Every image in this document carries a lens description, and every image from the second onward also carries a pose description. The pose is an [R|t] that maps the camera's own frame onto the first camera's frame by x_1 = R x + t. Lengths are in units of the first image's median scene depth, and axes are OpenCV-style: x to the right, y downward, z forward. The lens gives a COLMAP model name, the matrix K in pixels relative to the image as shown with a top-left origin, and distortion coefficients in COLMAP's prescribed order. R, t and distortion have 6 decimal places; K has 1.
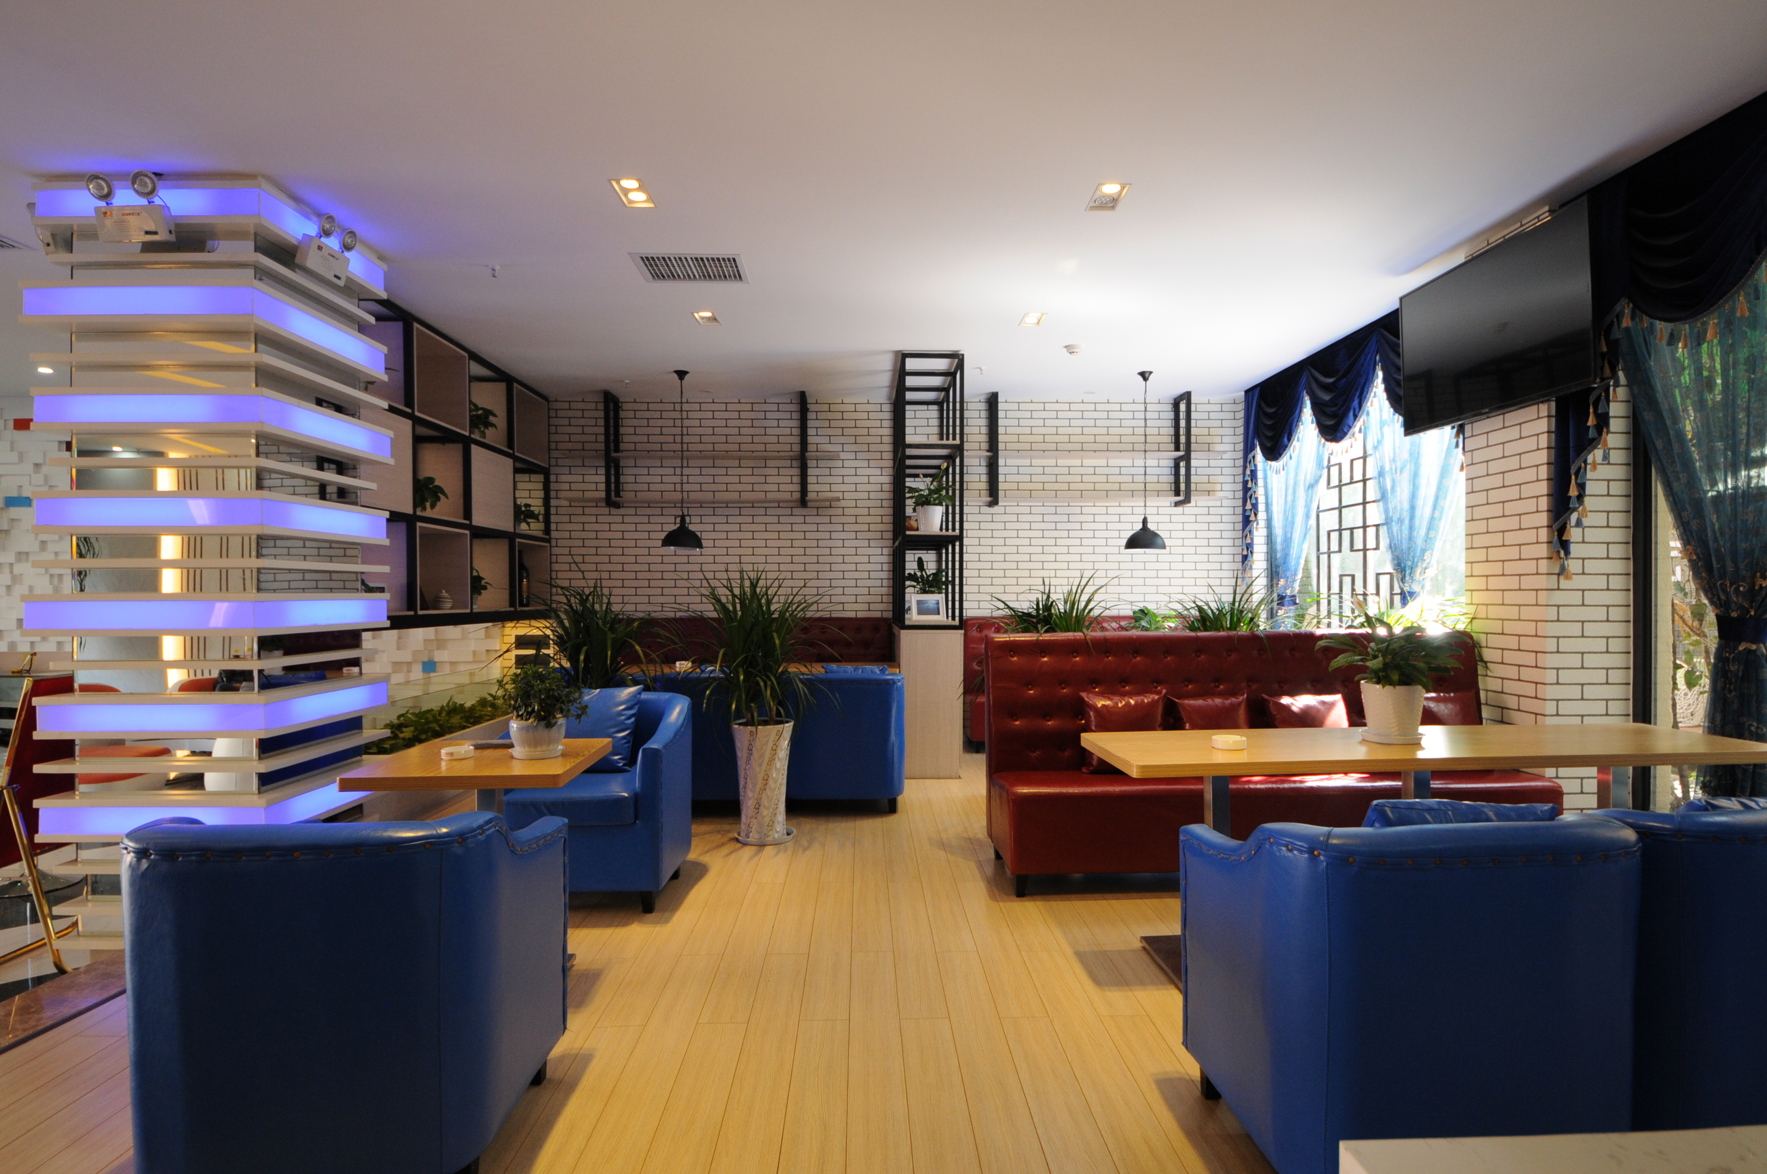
lens RADIAL K [[872.4, 0, 883.4], [0, 872.4, 597.8], [0, 0, 1]] dist [0.000456, -0.001646]
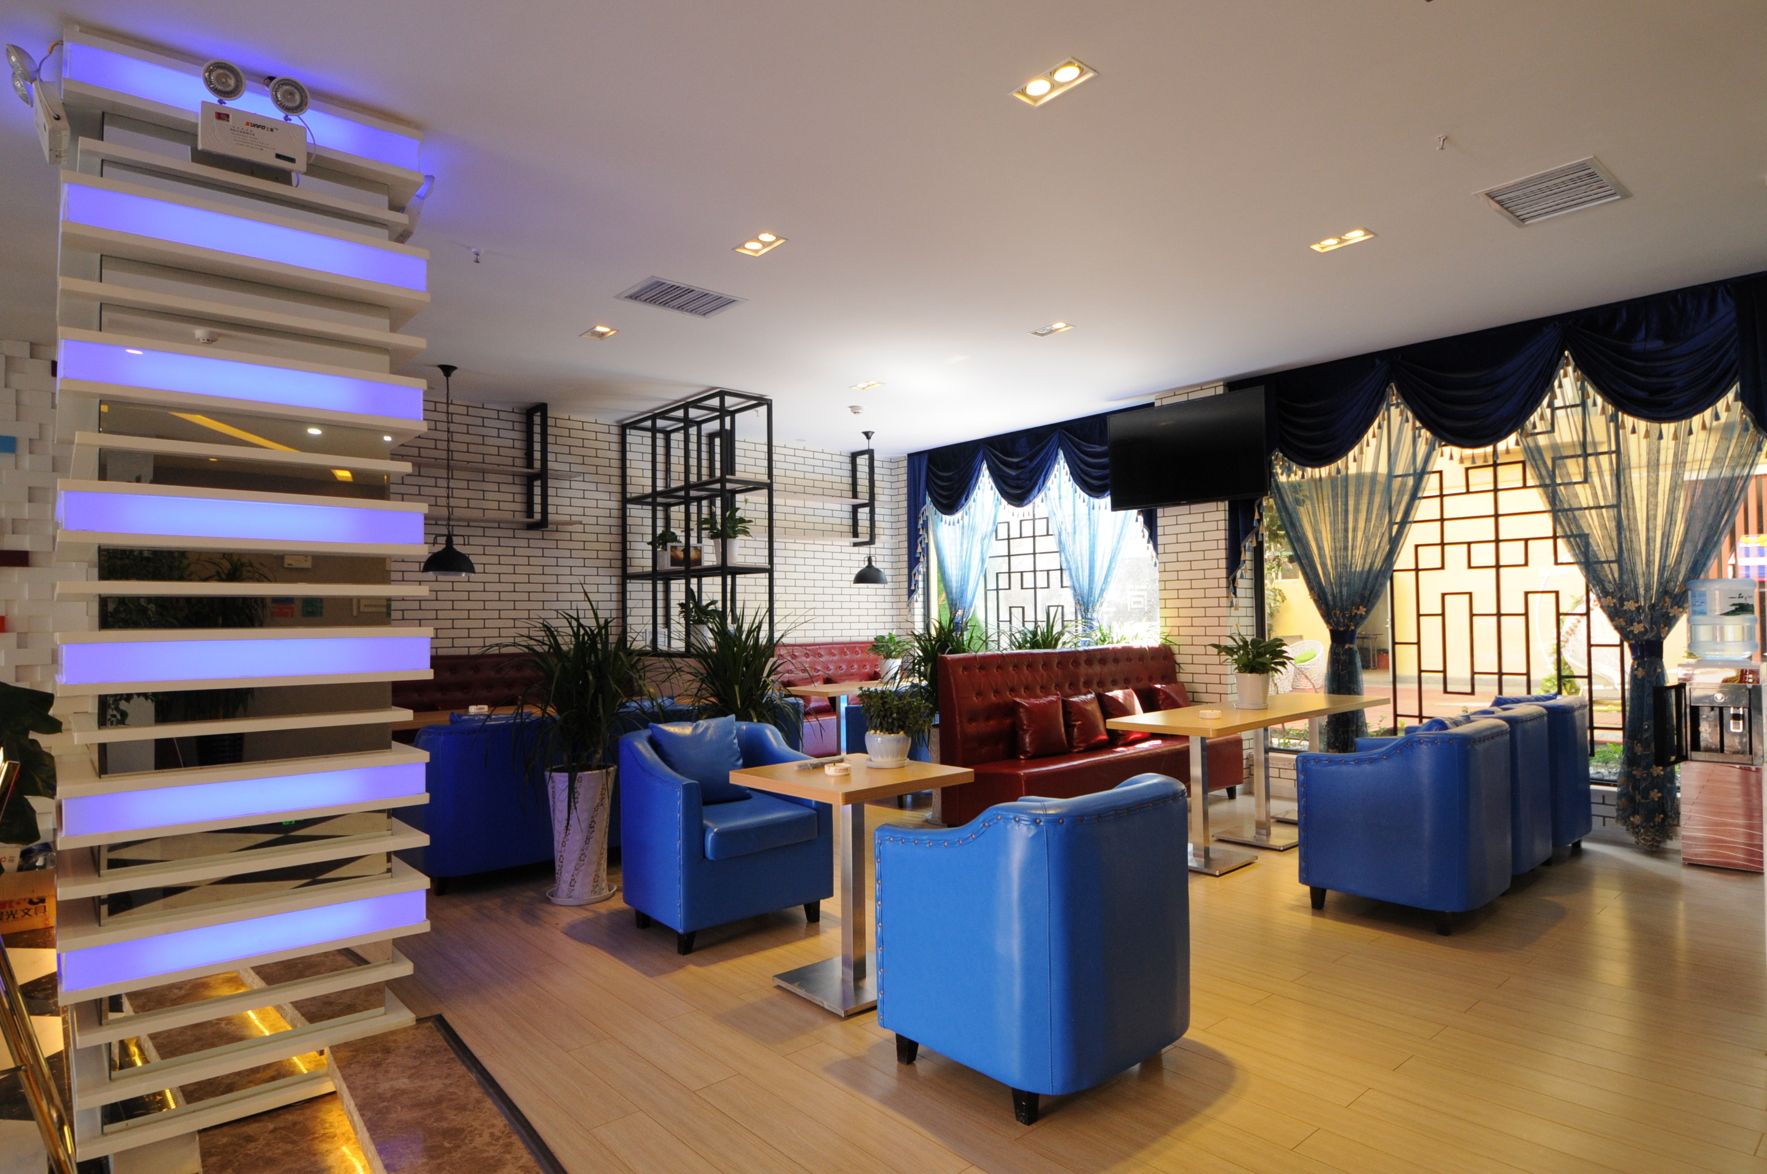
lens RADIAL K [[950.9, 0, 881.9], [0, 950.9, 593.5], [0, 0, 1]] dist [0.027391, -0.014257]
pose [[0.774575, 0.010534, 0.632395, -0.521393], [0.013405, 0.999363, -0.033065, -0.001273], [-0.632341, 0.034089, 0.773940, 0.016185]]
